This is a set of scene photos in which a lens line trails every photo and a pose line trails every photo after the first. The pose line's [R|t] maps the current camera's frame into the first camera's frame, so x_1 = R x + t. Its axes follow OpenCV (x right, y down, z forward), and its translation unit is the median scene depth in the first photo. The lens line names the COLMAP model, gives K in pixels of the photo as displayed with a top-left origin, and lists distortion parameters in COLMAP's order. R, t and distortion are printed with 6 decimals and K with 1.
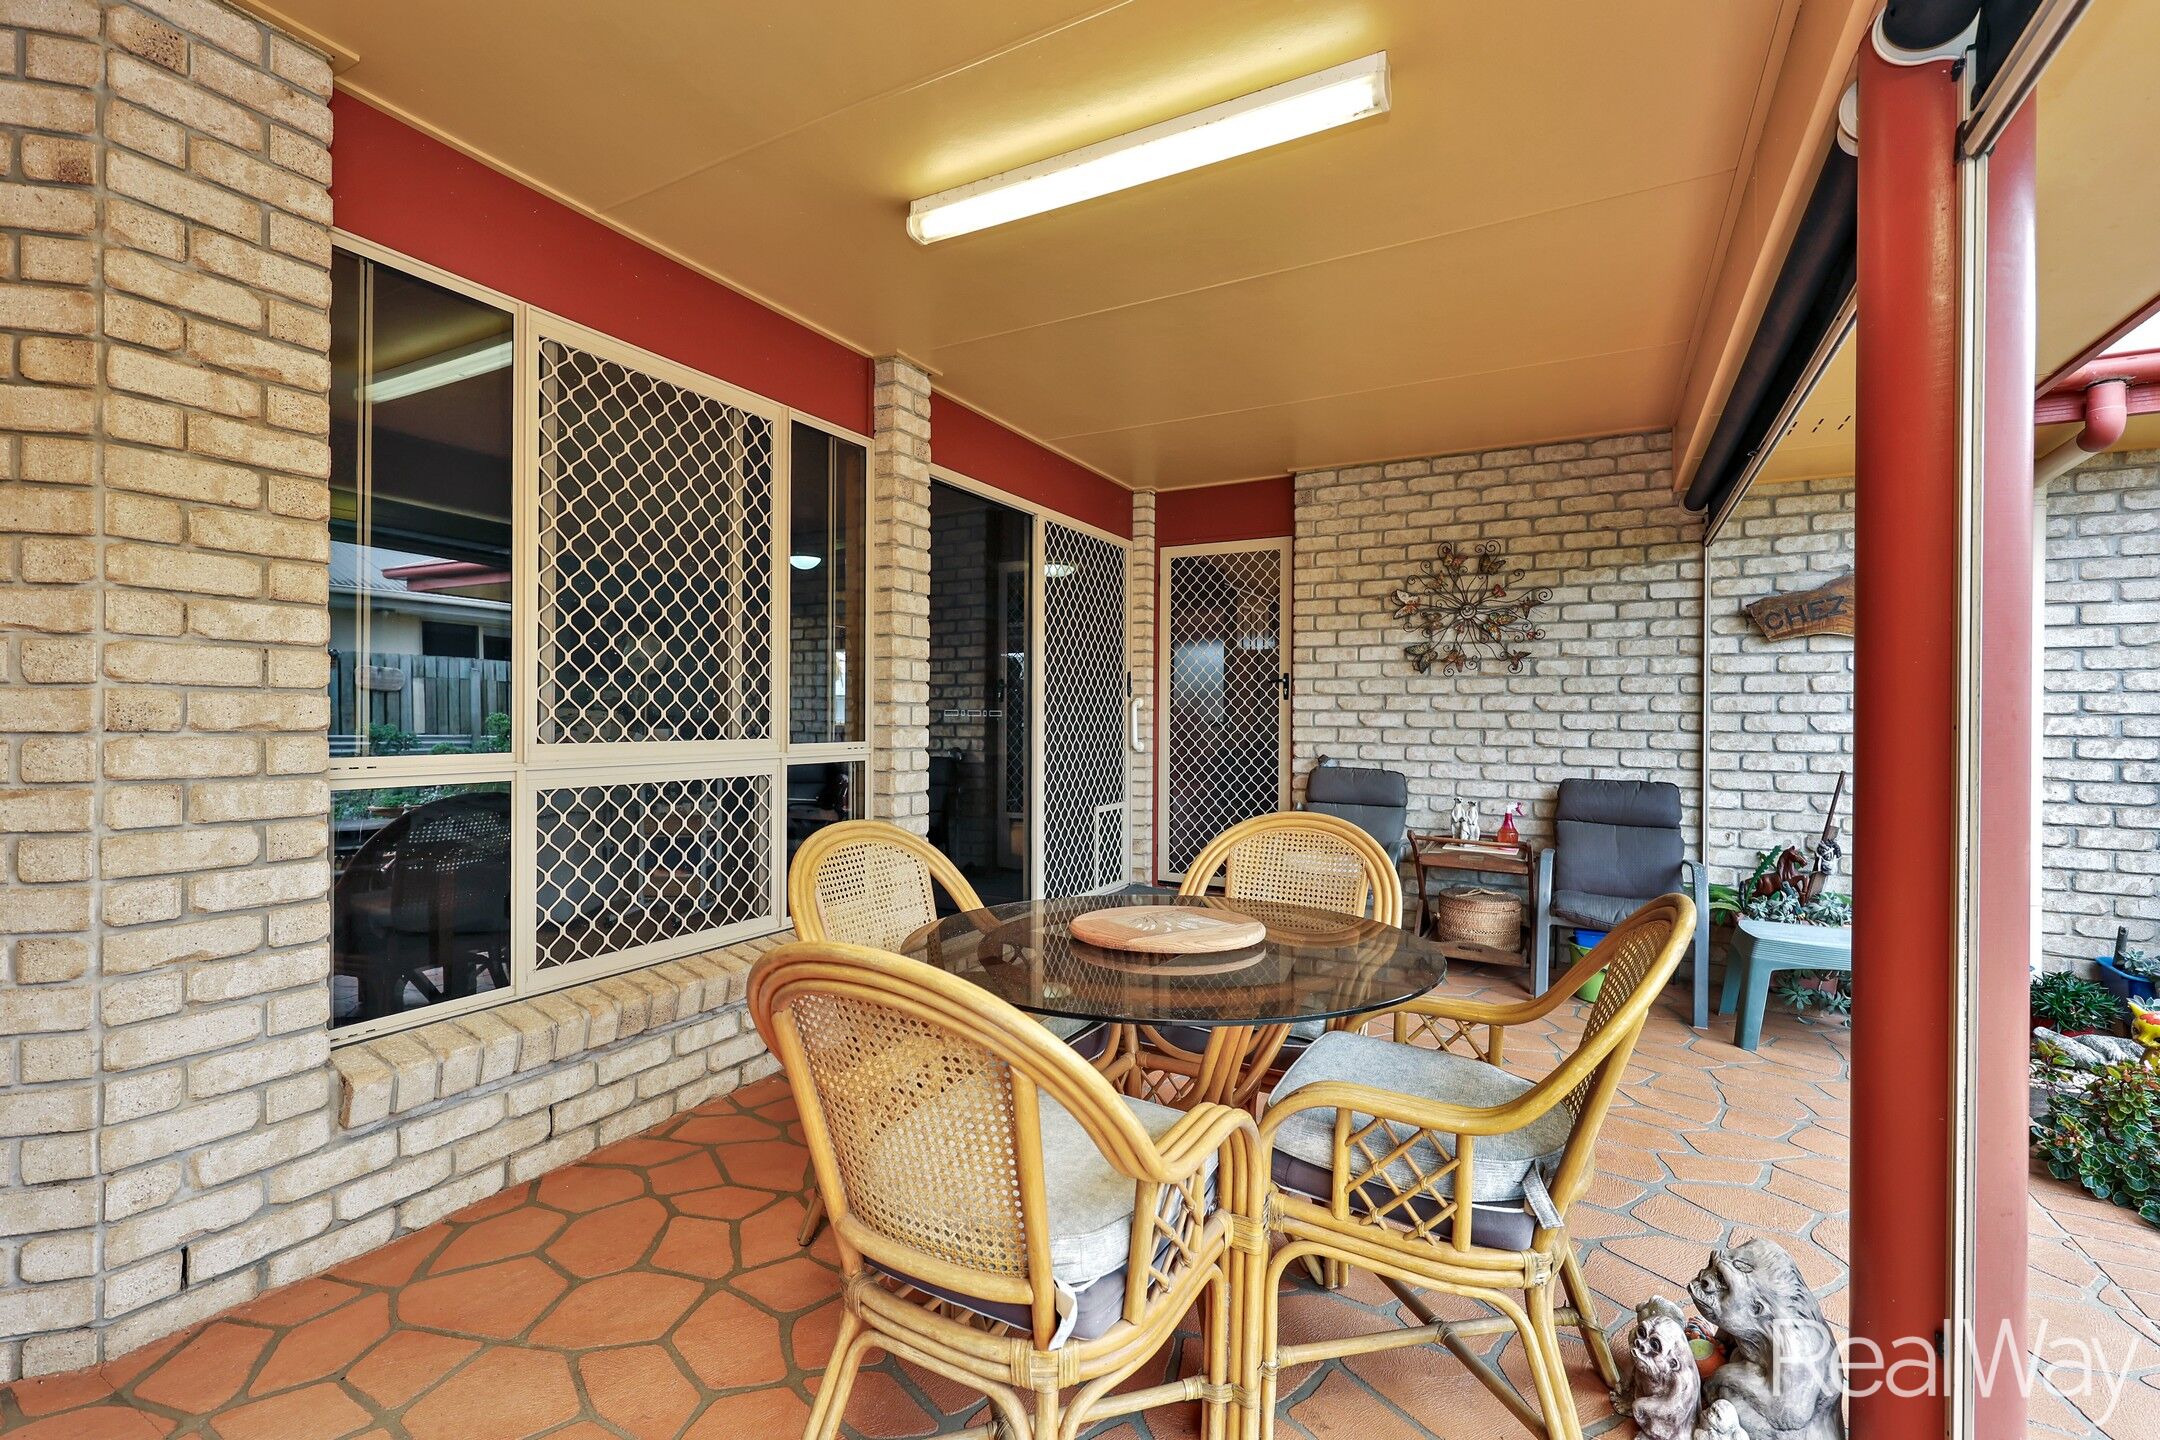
lens RADIAL K [[914.8, 0, 1080.0], [0, 914.8, 720.0], [0, 0, 1]] dist [-0.001164, 0.000203]
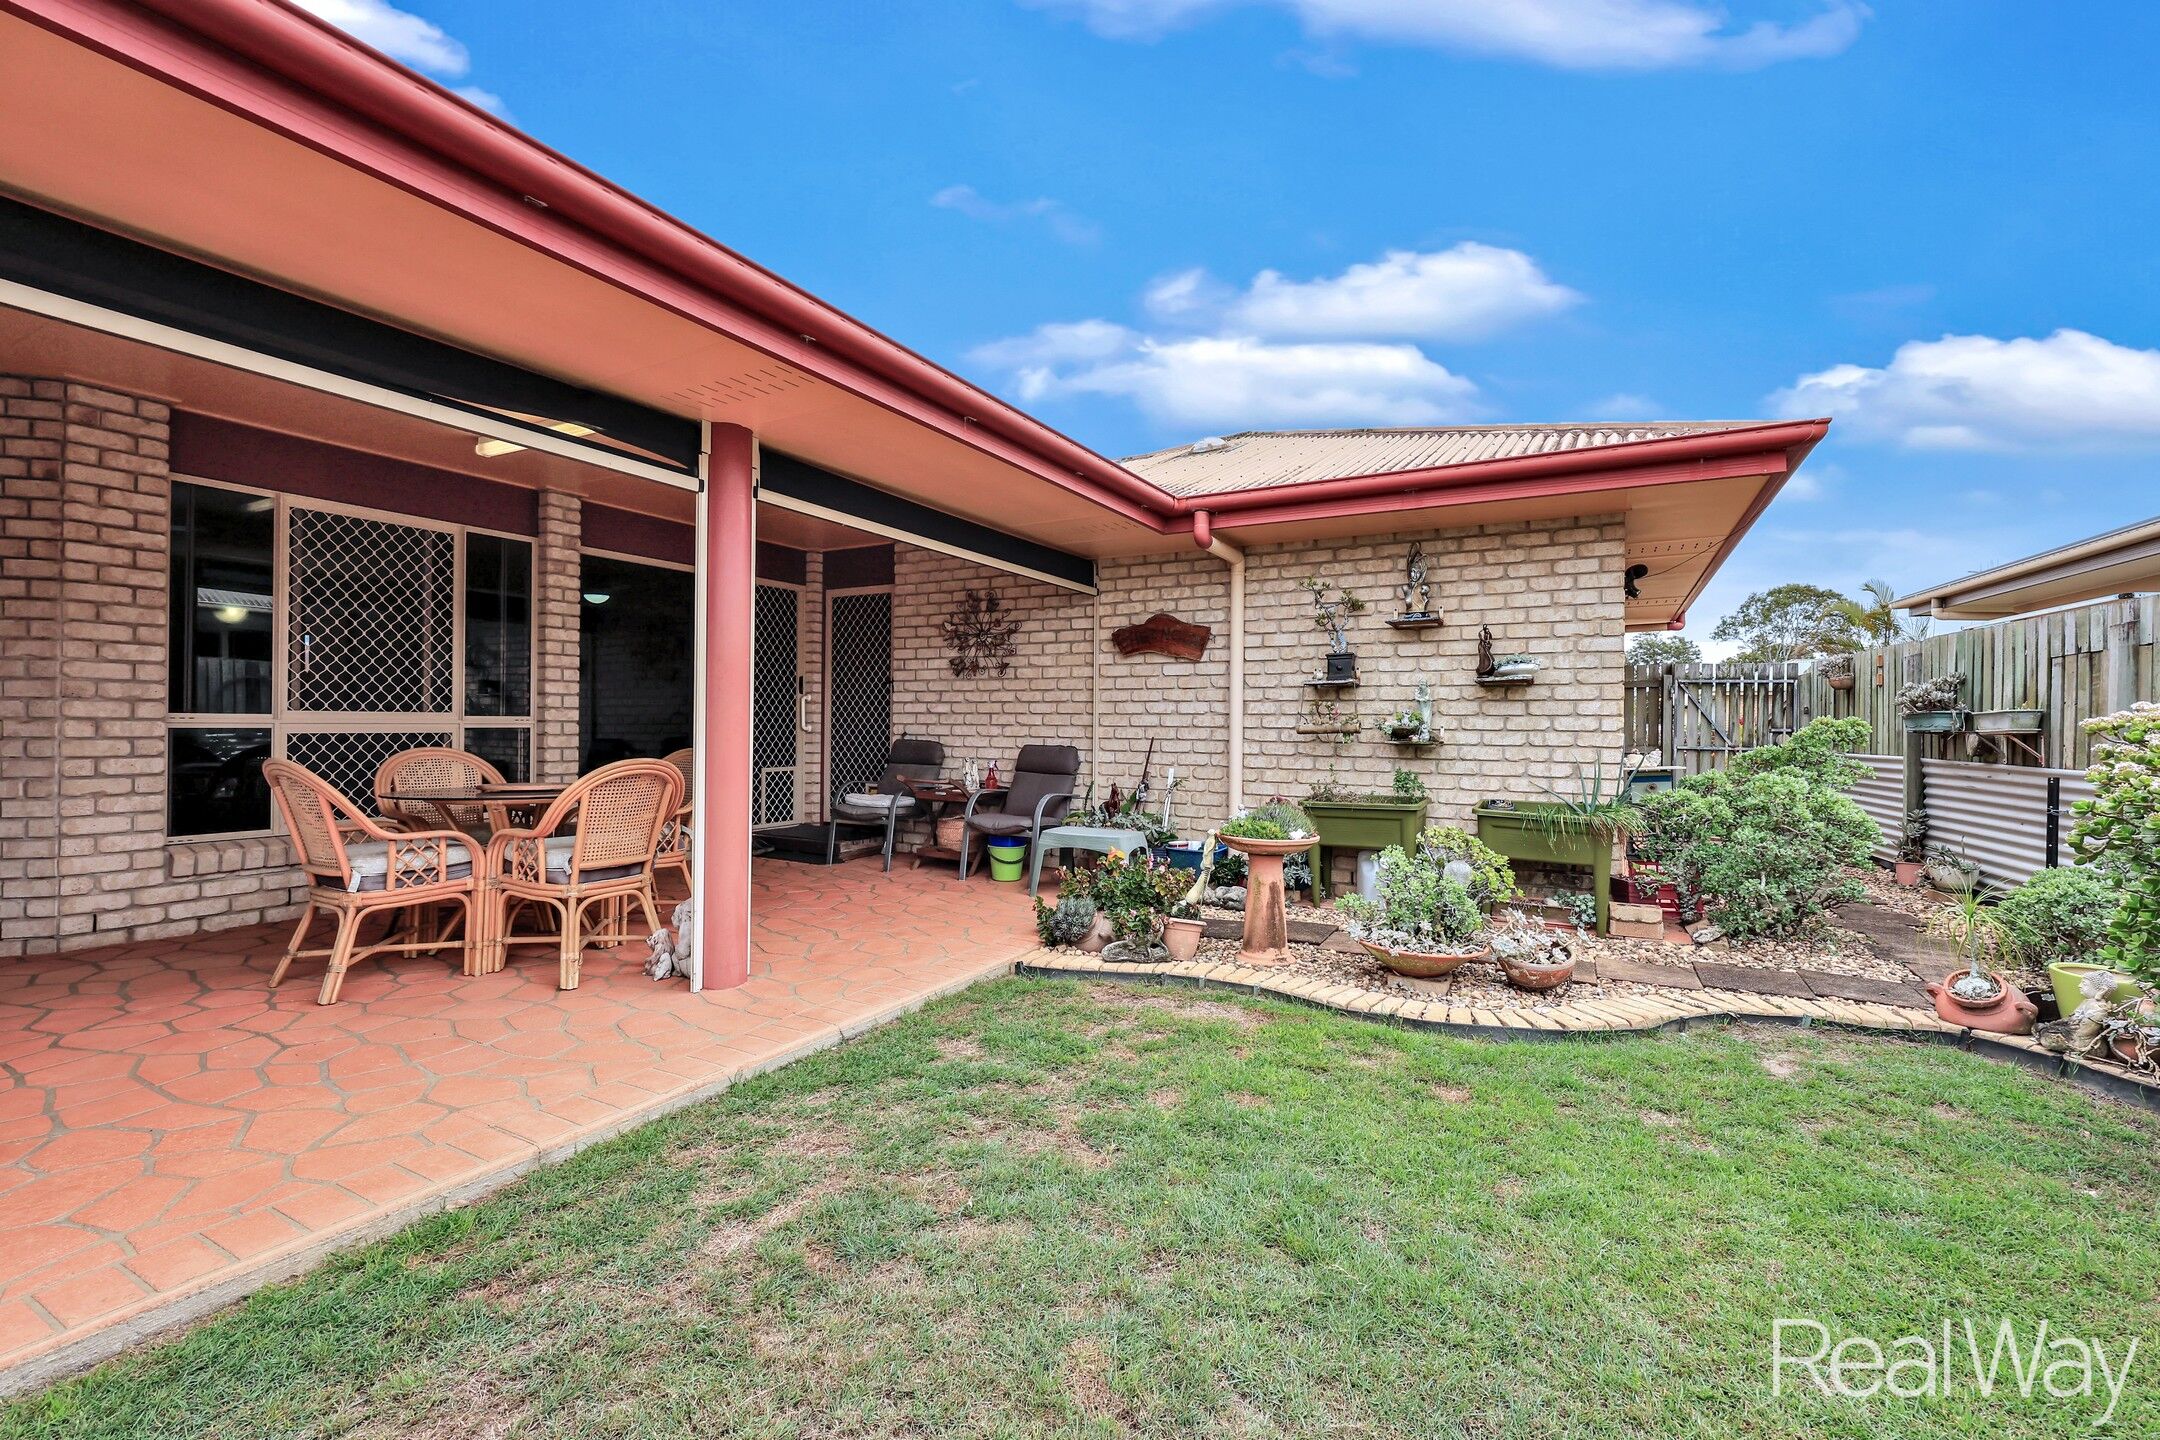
lens RADIAL K [[867.5, 0, 1035.3], [0, 867.5, 717.6], [0, 0, 1]] dist [-0.000612, 0.000018]
pose [[0.999893, 0.000555, -0.014634, 1.278676], [-0.000671, 0.999968, -0.007929, 0.066613], [0.014629, 0.007938, 0.999861, -1.043954]]
